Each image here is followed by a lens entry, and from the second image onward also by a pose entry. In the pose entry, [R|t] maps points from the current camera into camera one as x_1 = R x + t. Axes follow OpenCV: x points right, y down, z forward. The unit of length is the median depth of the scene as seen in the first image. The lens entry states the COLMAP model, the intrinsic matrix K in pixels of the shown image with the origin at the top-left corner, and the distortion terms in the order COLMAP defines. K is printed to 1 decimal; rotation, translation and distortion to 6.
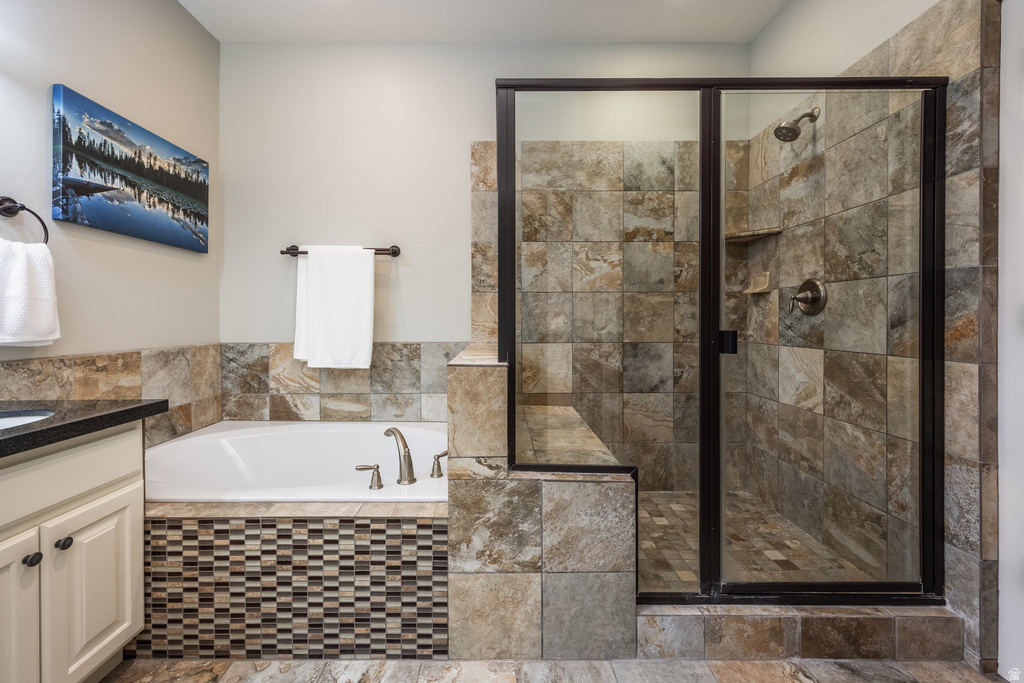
lens RADIAL K [[416.3, 0, 497.5], [0, 416.3, 321.3], [0, 0, 1]] dist [-0.000349, 0.000091]
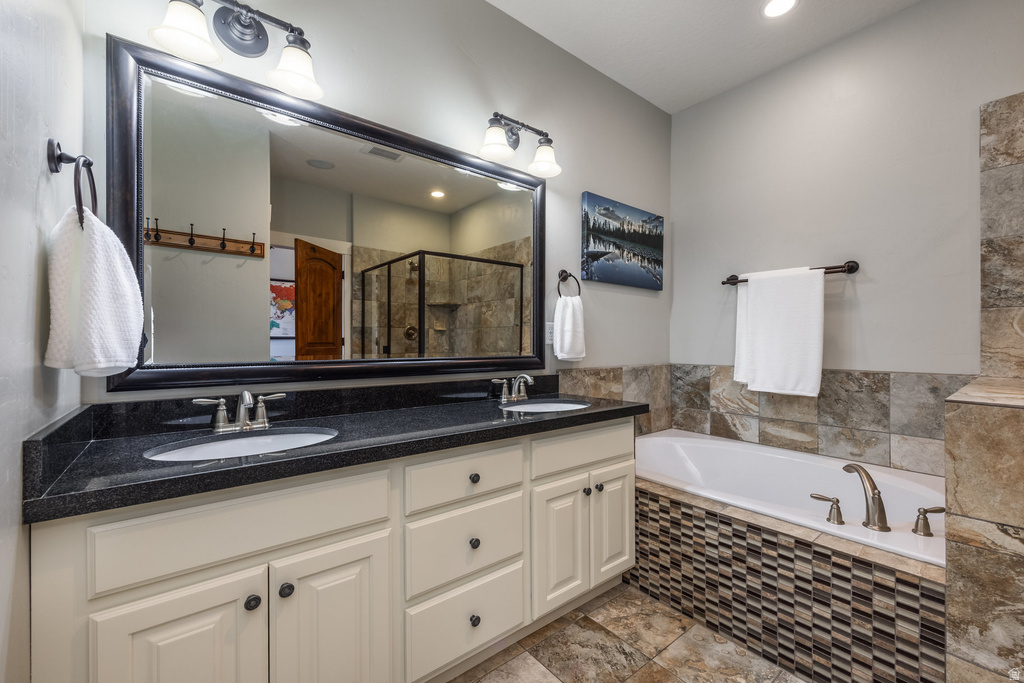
lens RADIAL K [[416.3, 0, 518.5], [0, 416.3, 343.8], [0, 0, 1]] dist [-0.000349, 0.000091]
pose [[0.633041, 0.001119, -0.774117, -0.015537], [-0.004287, 0.999989, -0.002060, -0.001539], [0.774106, 0.004623, 0.633039, -0.164022]]
